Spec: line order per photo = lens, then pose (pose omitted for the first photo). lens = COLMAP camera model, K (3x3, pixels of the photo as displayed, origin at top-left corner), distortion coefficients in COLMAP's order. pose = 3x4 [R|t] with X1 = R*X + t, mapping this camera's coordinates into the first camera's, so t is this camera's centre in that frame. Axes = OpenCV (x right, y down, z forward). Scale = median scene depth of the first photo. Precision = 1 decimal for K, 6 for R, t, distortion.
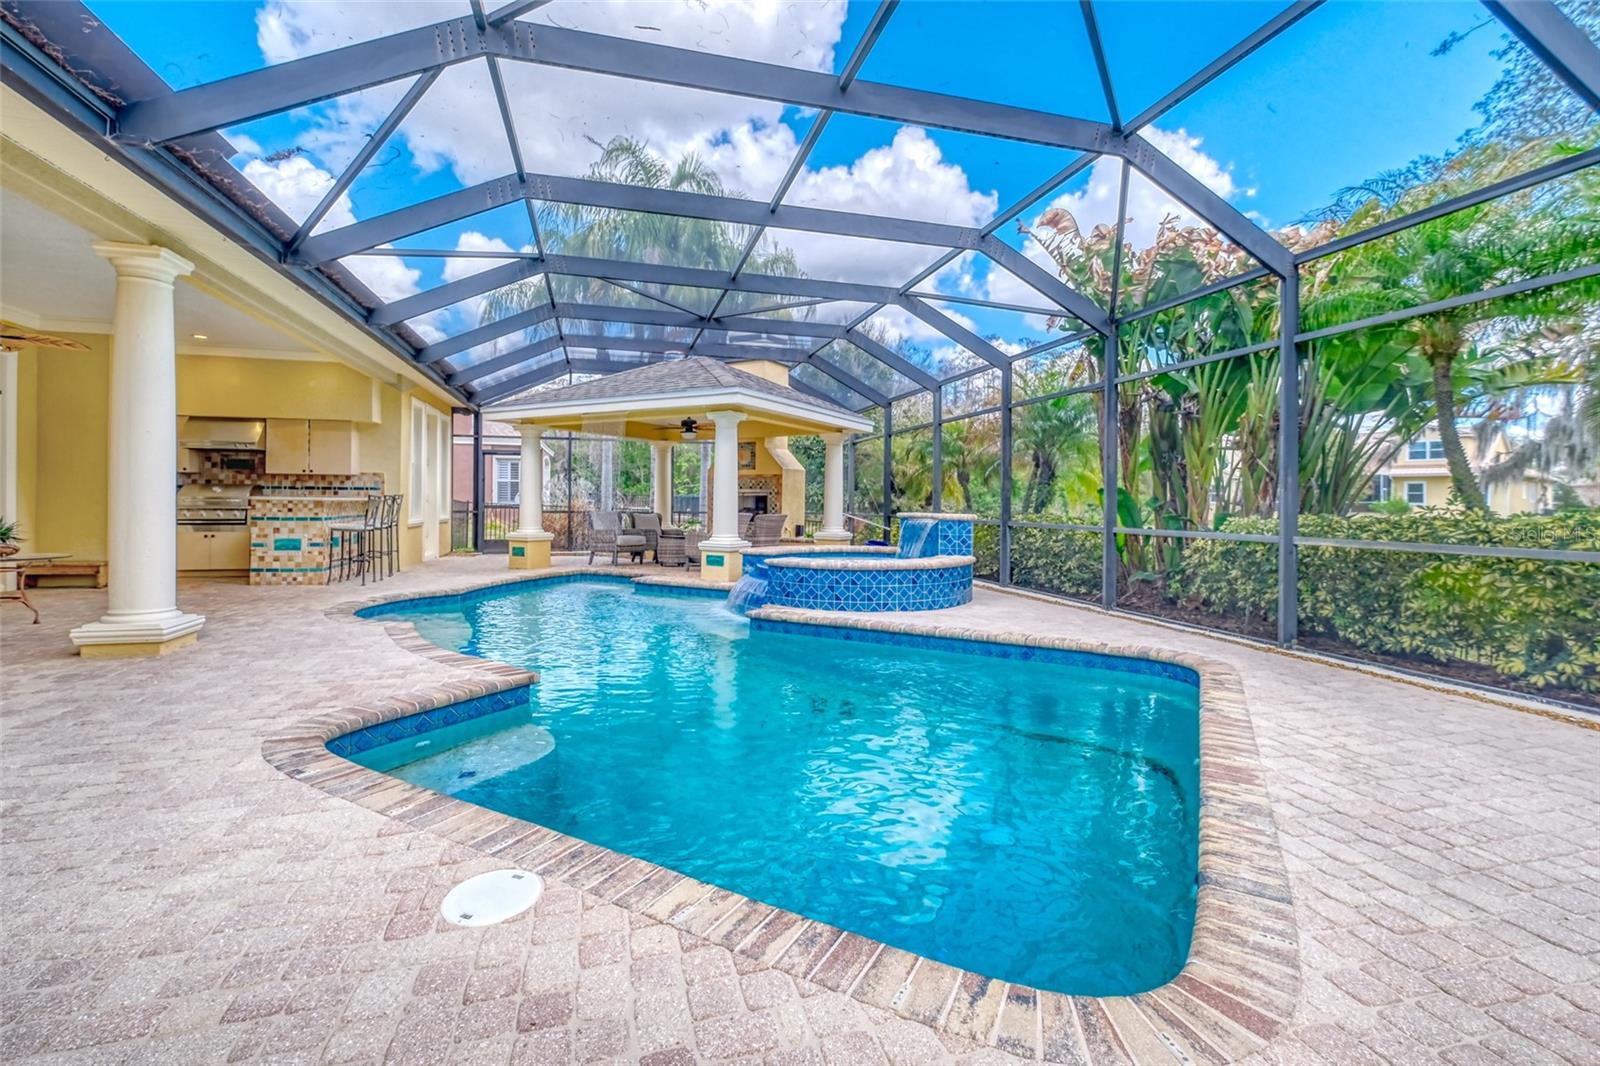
lens RADIAL K [[761.0, 0, 797.4], [0, 761.0, 505.8], [0, 0, 1]] dist [0.000772, 0.000267]
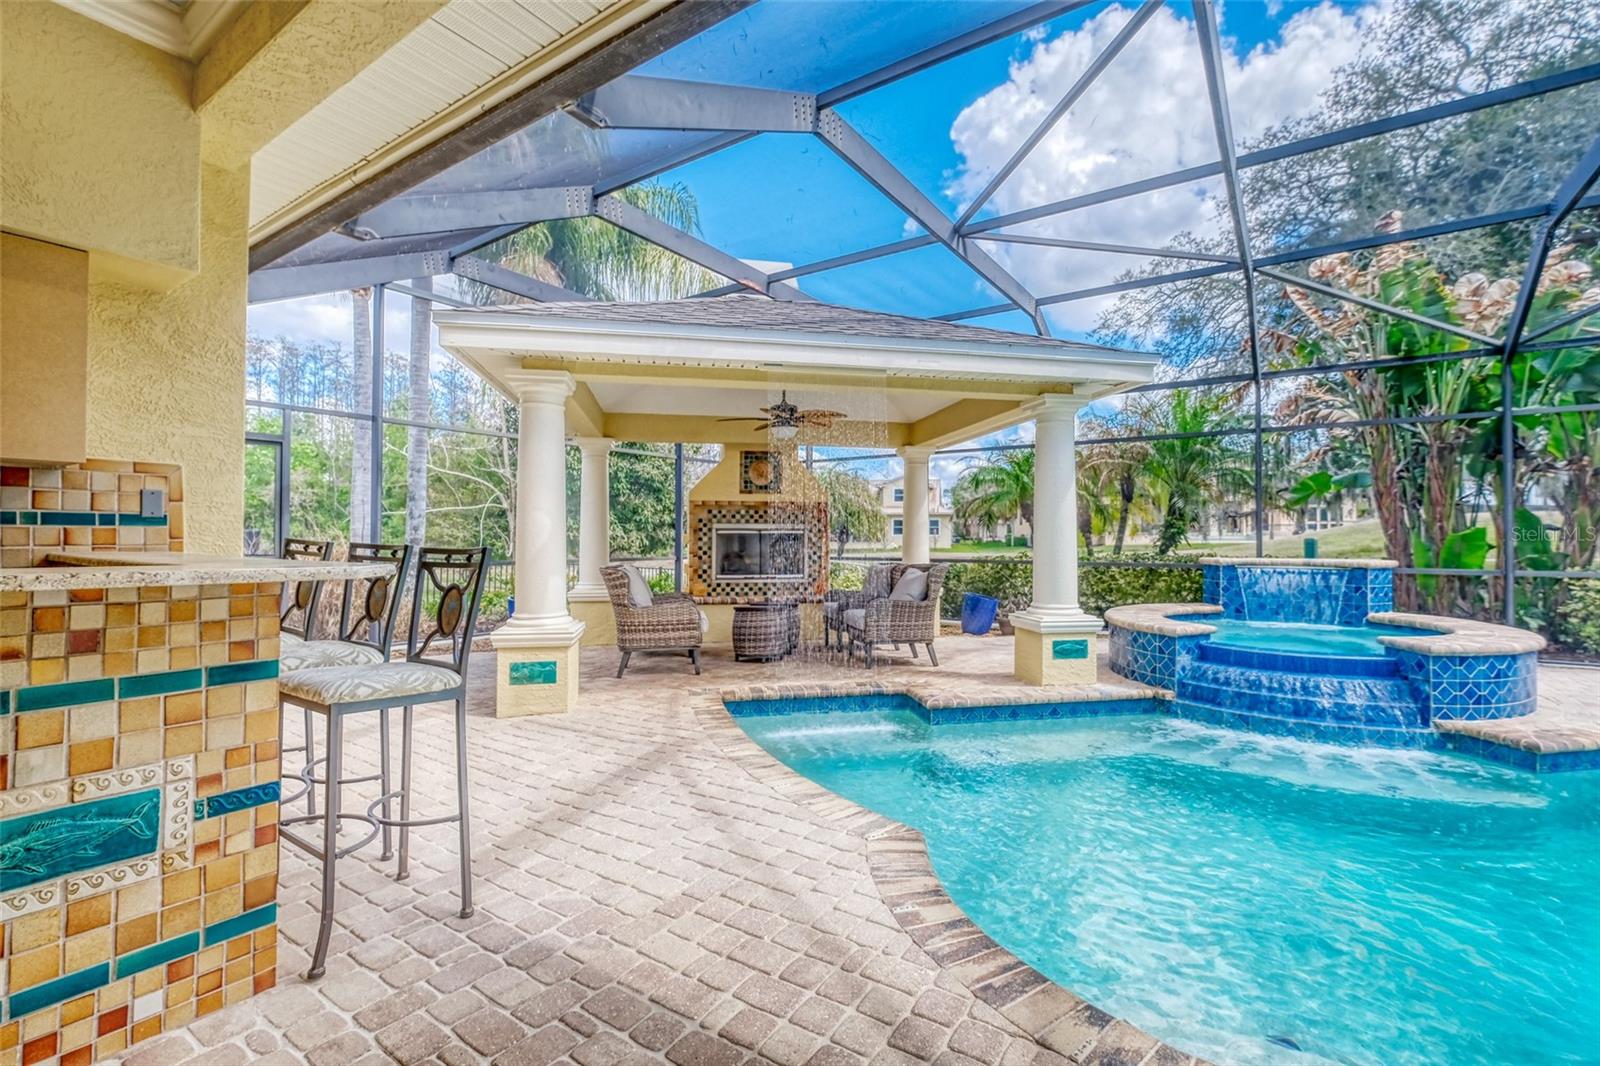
lens RADIAL K [[715.9, 0, 766.9], [0, 715.9, 521.2], [0, 0, 1]] dist [-0.003860, 0.000436]
pose [[0.737582, 0.005855, 0.675233, -0.653541], [0.007127, 0.999839, -0.016454, -0.018480], [-0.675220, 0.016948, 0.737421, 0.759550]]
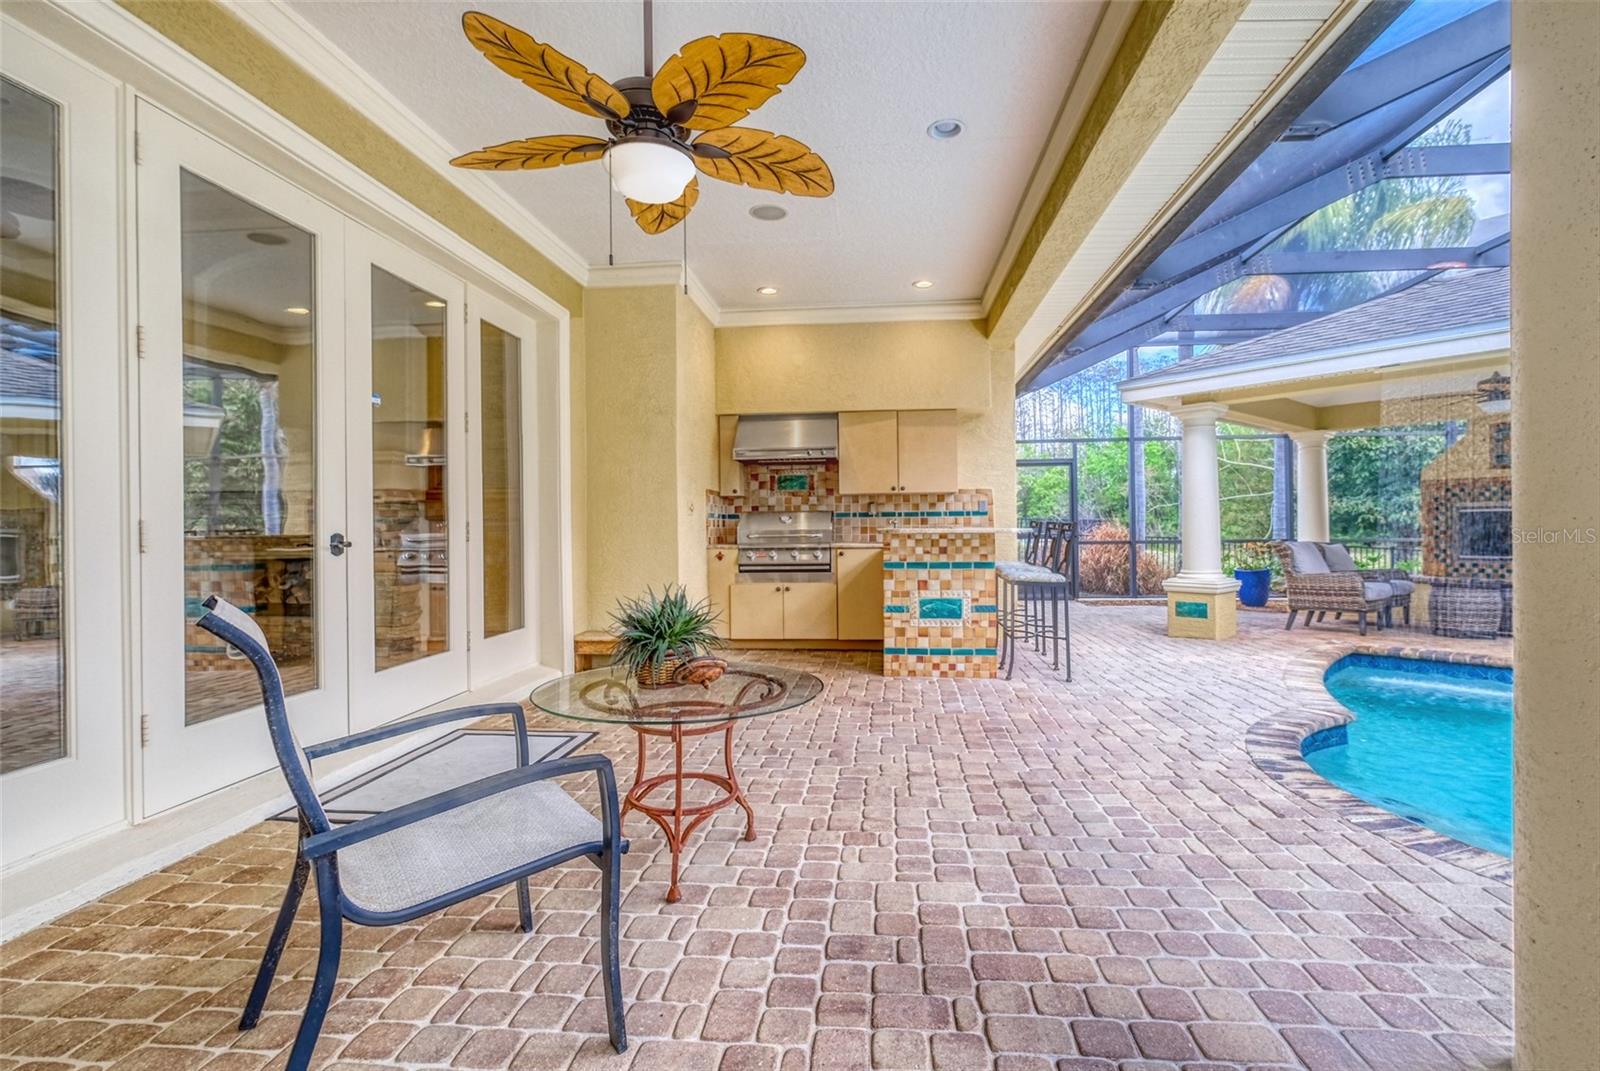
lens RADIAL K [[708.0, 0, 823.9], [0, 708.0, 531.6], [0, 0, 1]] dist [-0.000570, -0.000235]
pose [[0.955611, -0.018708, -0.294036, -0.585541], [0.019510, 0.999810, -0.000205, -0.010533], [0.293984, -0.005541, 0.955794, 0.441343]]
